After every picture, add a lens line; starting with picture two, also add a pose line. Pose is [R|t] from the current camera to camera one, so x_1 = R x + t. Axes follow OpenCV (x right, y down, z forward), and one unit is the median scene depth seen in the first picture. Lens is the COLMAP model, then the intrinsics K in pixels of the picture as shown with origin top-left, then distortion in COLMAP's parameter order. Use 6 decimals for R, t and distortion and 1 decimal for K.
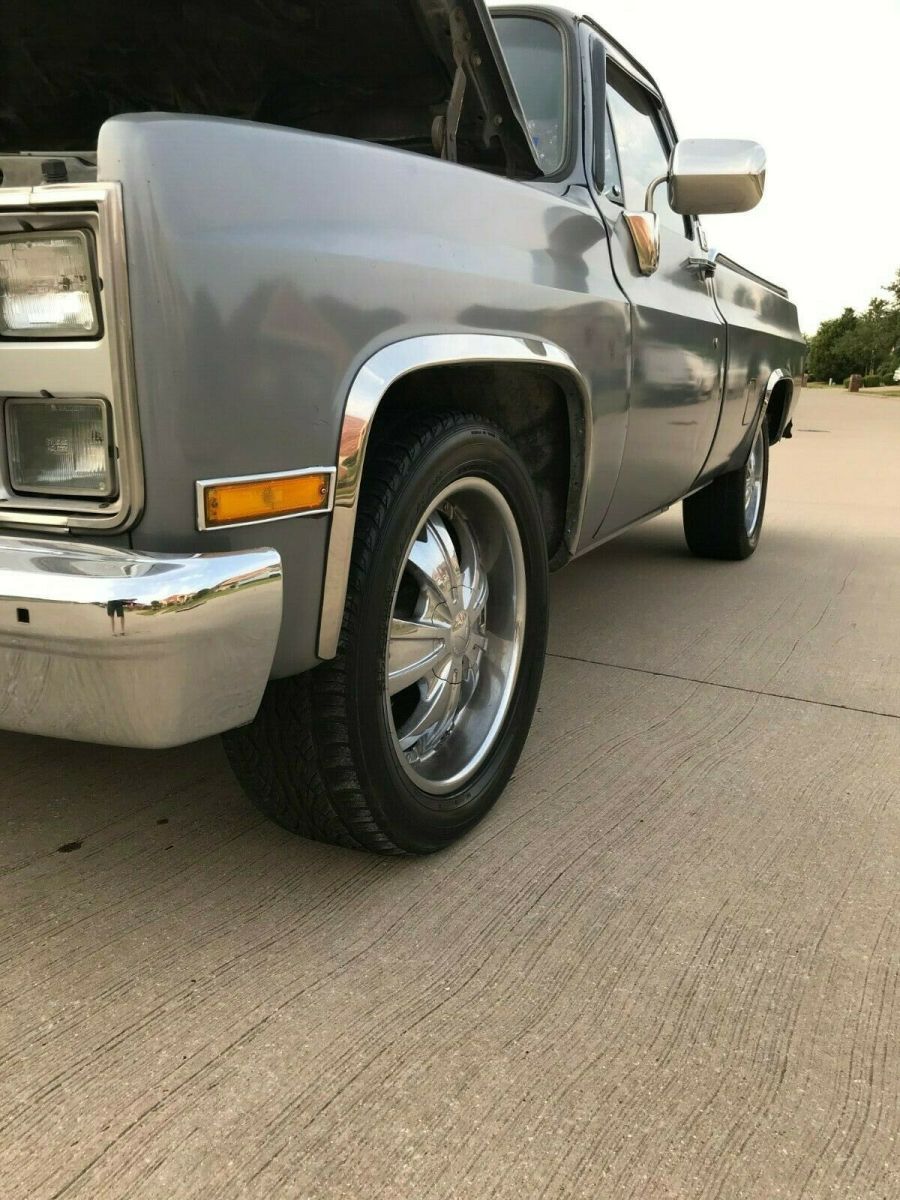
lens RADIAL K [[1007.3, 0, 450.0], [0, 1007.3, 600.0], [0, 0, 1]] dist [0.132308, -0.160124]
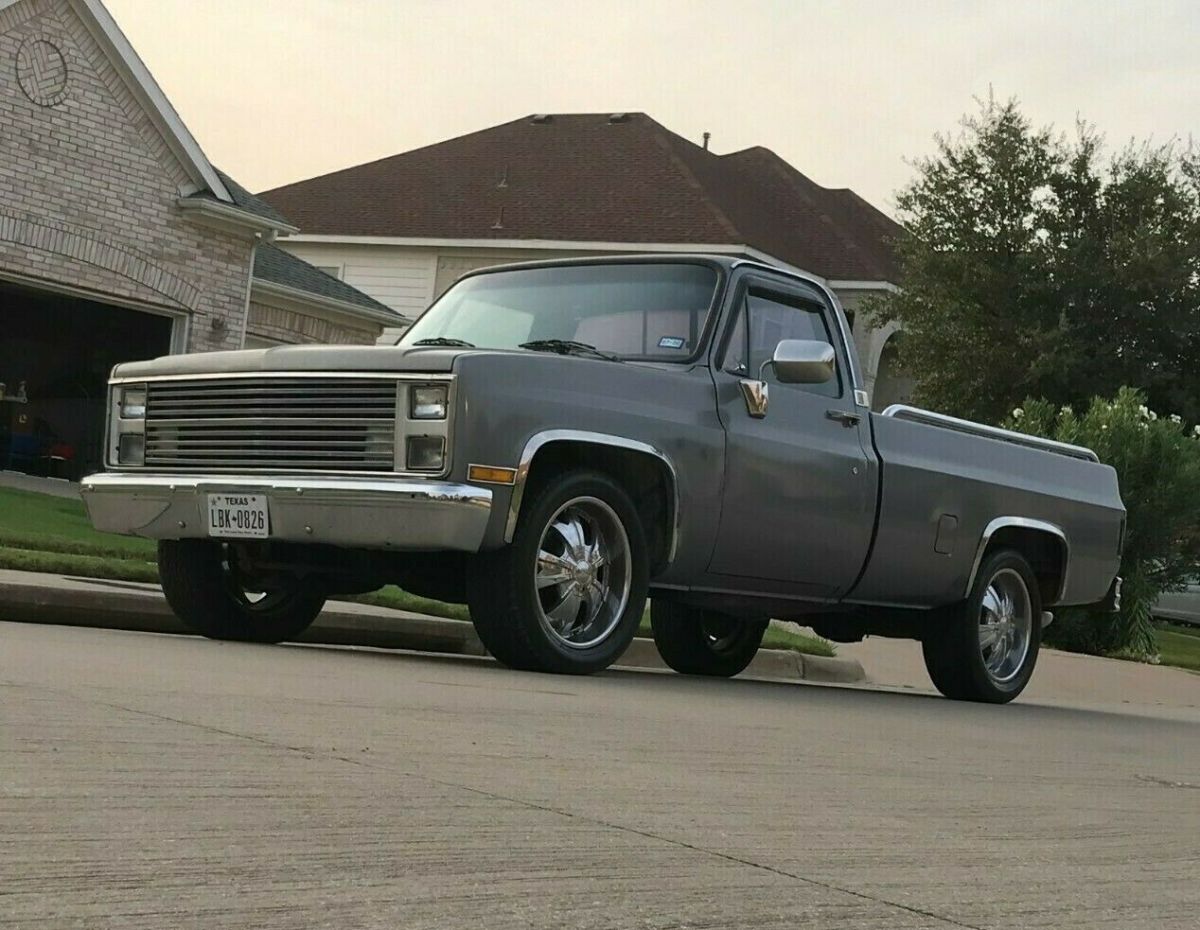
lens RADIAL K [[2188.0, 0, 600.0], [0, 2188.0, 465.0], [0, 0, 1]] dist [0.001076, -0.045802]
pose [[0.981397, 0.052756, -0.184599, 1.256943], [-0.104030, 0.954244, -0.280350, 1.569567], [0.161362, 0.294339, 0.941980, -4.769678]]
